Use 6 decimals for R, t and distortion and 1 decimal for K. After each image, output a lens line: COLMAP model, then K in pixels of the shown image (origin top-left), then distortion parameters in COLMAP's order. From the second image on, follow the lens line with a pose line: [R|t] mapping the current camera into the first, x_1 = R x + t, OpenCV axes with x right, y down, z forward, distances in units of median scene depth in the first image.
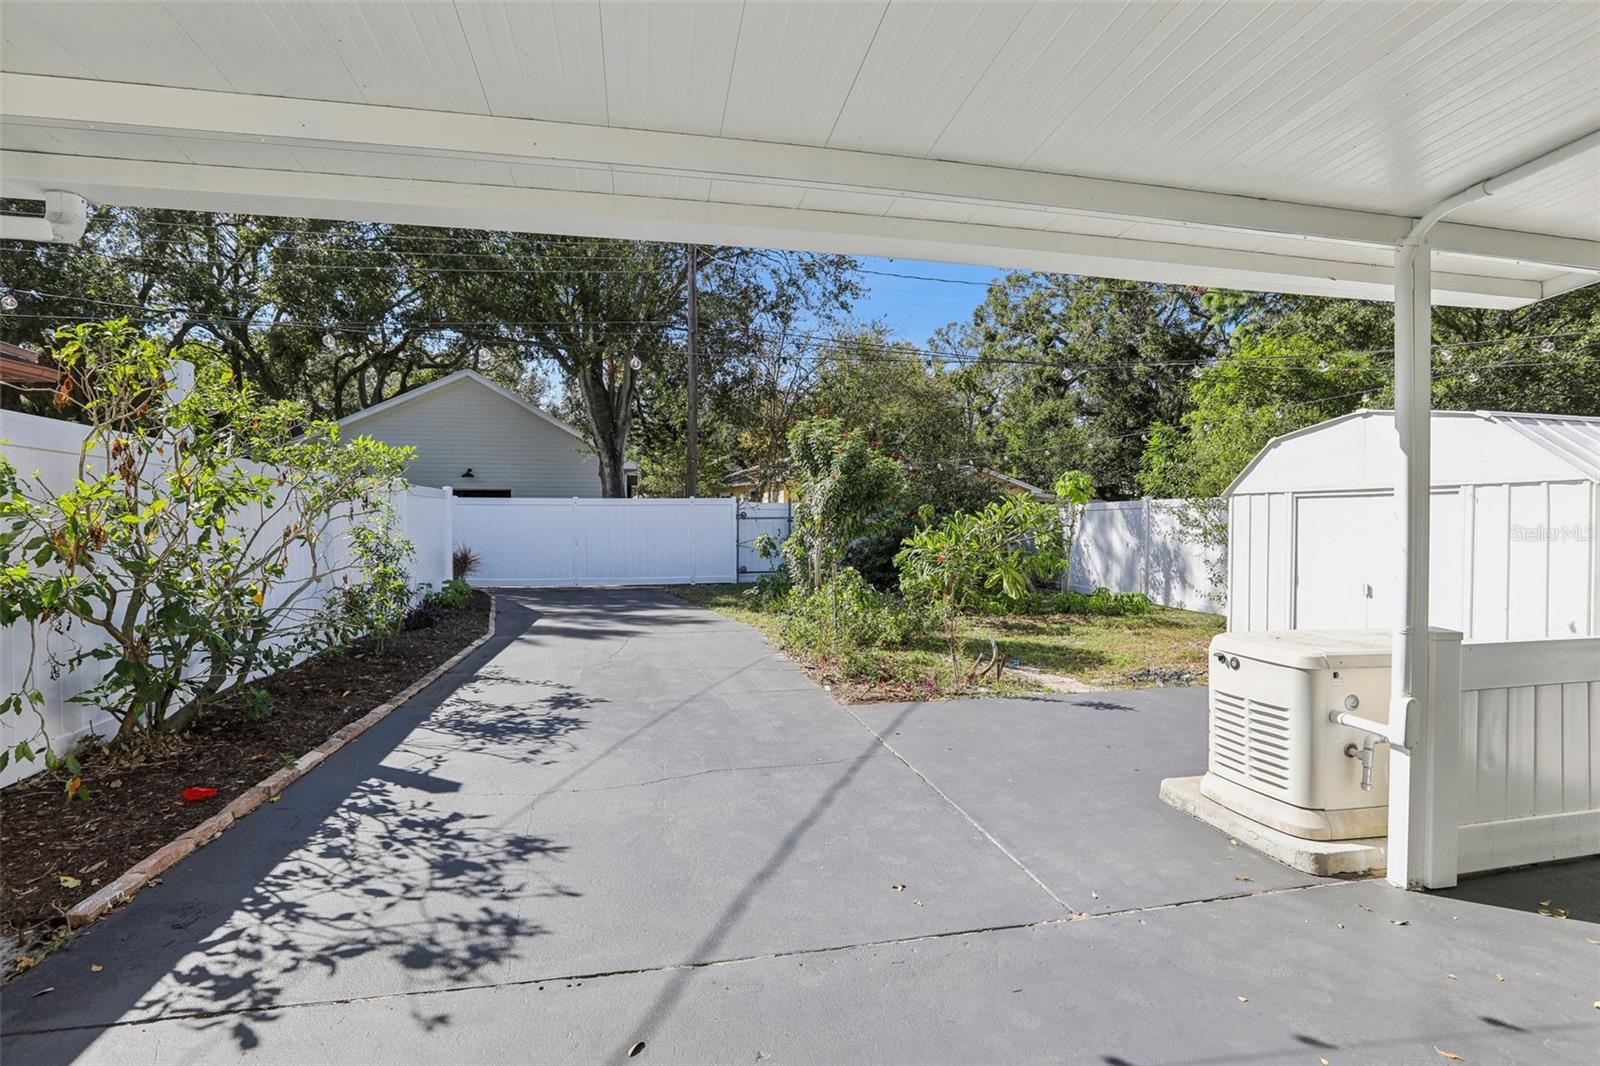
lens RADIAL K [[769.3, 0, 802.4], [0, 769.3, 533.1], [0, 0, 1]] dist [-0.012388, 0.008950]
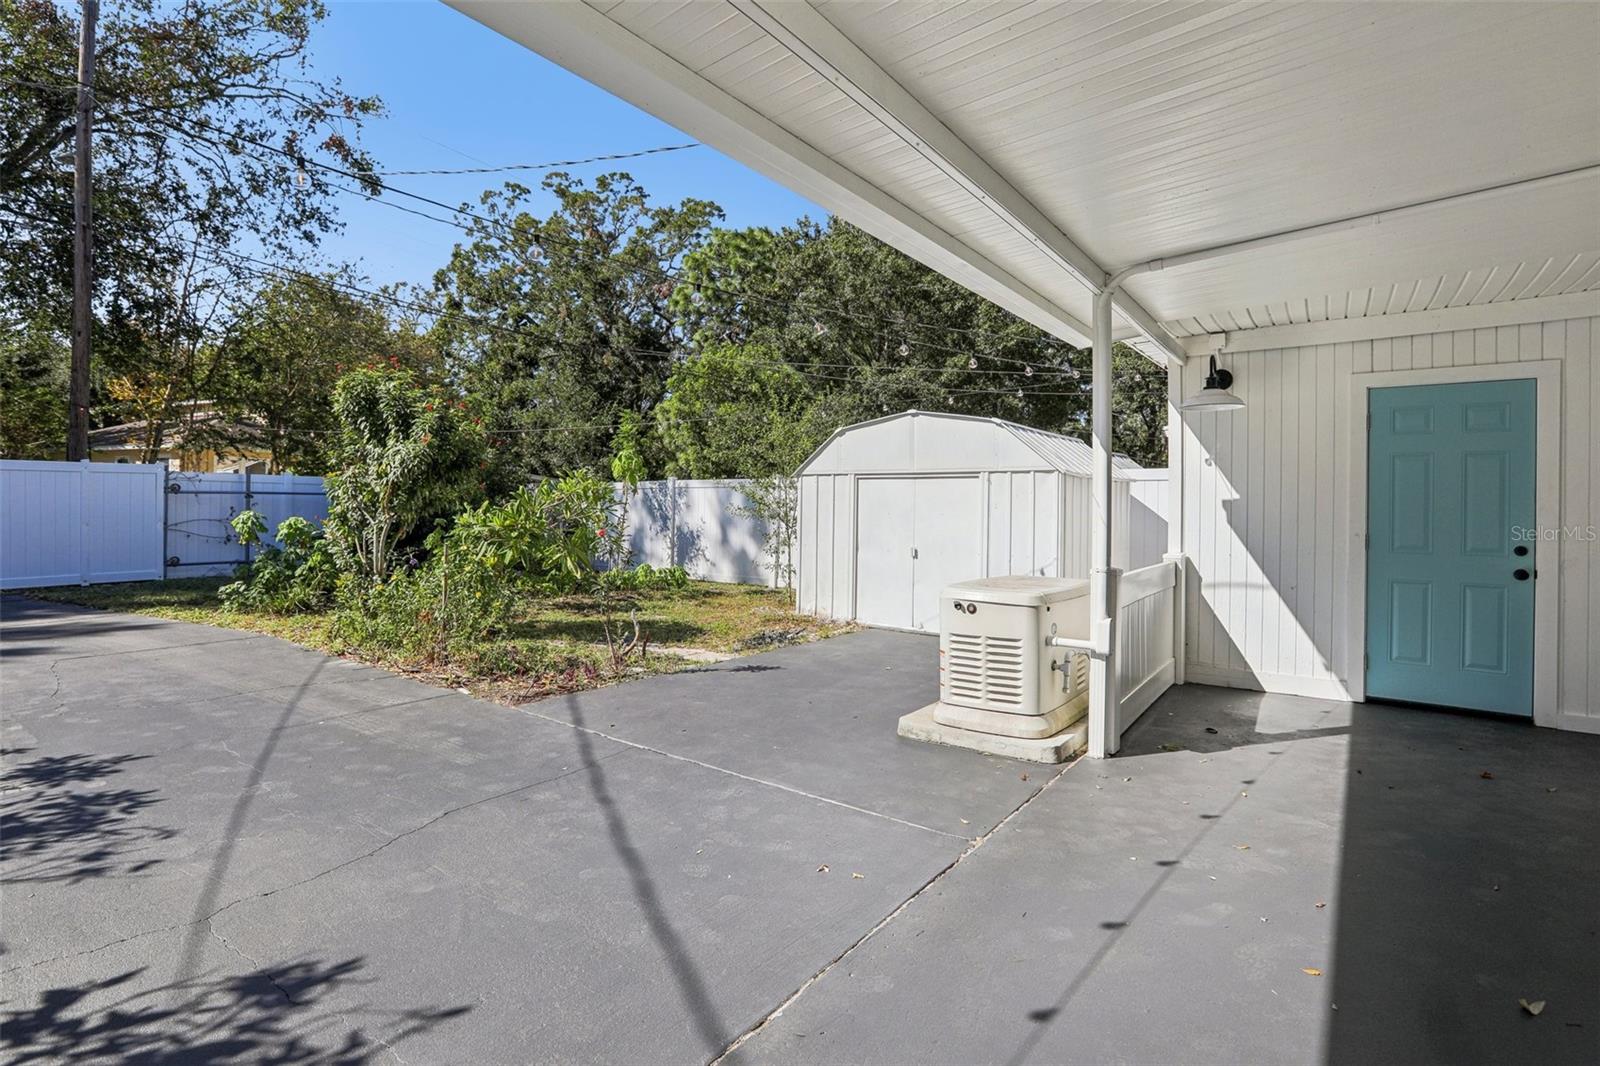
lens RADIAL K [[769.3, 0, 826.5], [0, 769.3, 502.0], [0, 0, 1]] dist [-0.012388, 0.008950]
pose [[0.769130, 0.006597, 0.639058, -0.308781], [0.004093, 0.999875, -0.015248, 0.015116], [-0.639079, 0.014343, 0.769007, 0.162394]]
